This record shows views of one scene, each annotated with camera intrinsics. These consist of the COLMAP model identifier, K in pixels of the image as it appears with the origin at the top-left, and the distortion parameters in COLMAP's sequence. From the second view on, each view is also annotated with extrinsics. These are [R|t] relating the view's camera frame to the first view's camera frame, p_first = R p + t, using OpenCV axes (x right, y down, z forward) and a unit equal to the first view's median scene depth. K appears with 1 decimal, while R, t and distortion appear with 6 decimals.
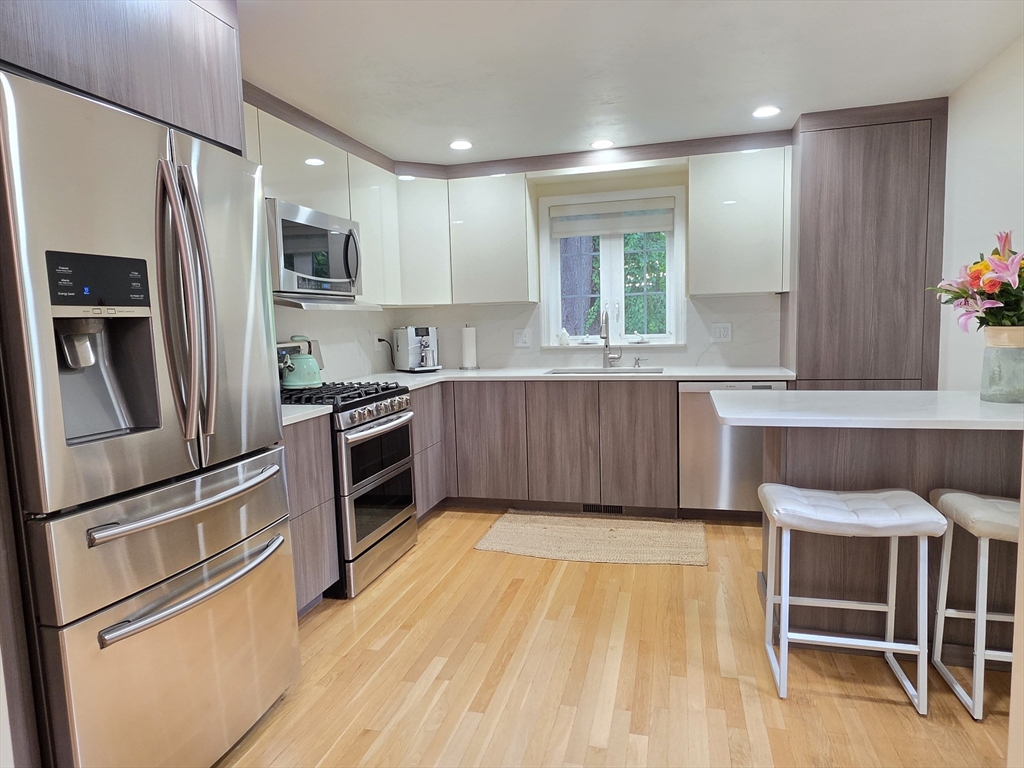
lens RADIAL K [[623.9, 0, 503.2], [0, 623.9, 383.7], [0, 0, 1]] dist [-0.001368, 0.000678]
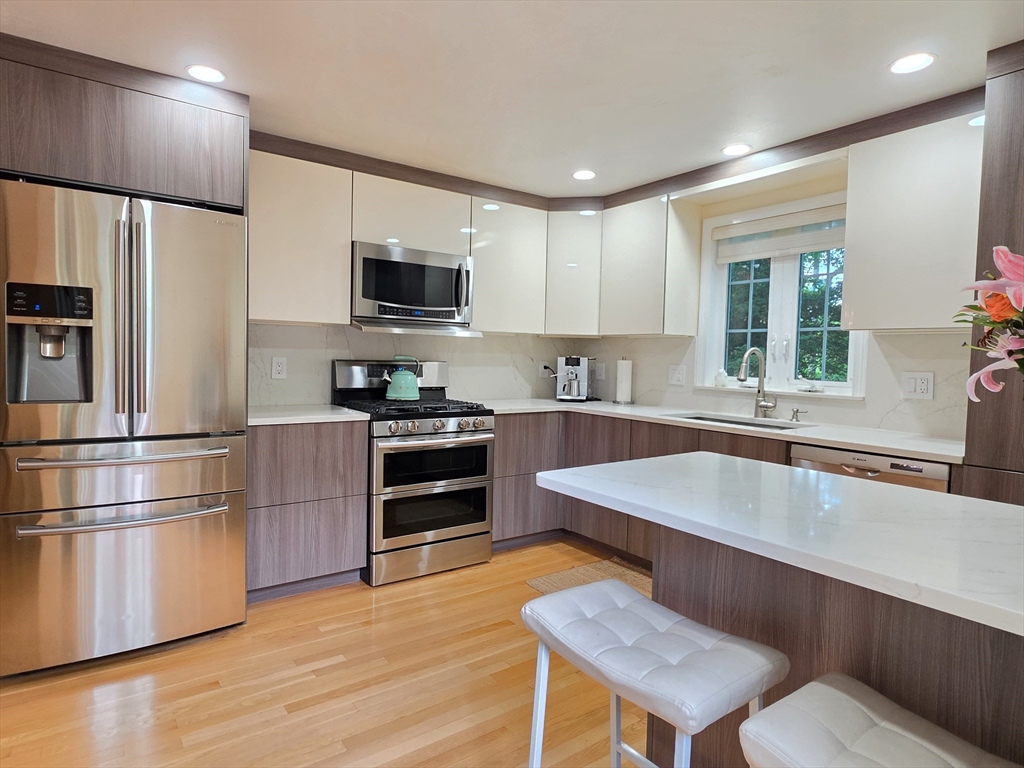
lens RADIAL K [[583.4, 0, 503.3], [0, 583.4, 382.0], [0, 0, 1]] dist [-0.001078, -0.001293]
pose [[0.776424, 0.077607, -0.625414, 0.437294], [-0.111813, 0.993608, -0.015515, -0.026383], [0.620212, 0.081975, 0.780139, 0.222549]]
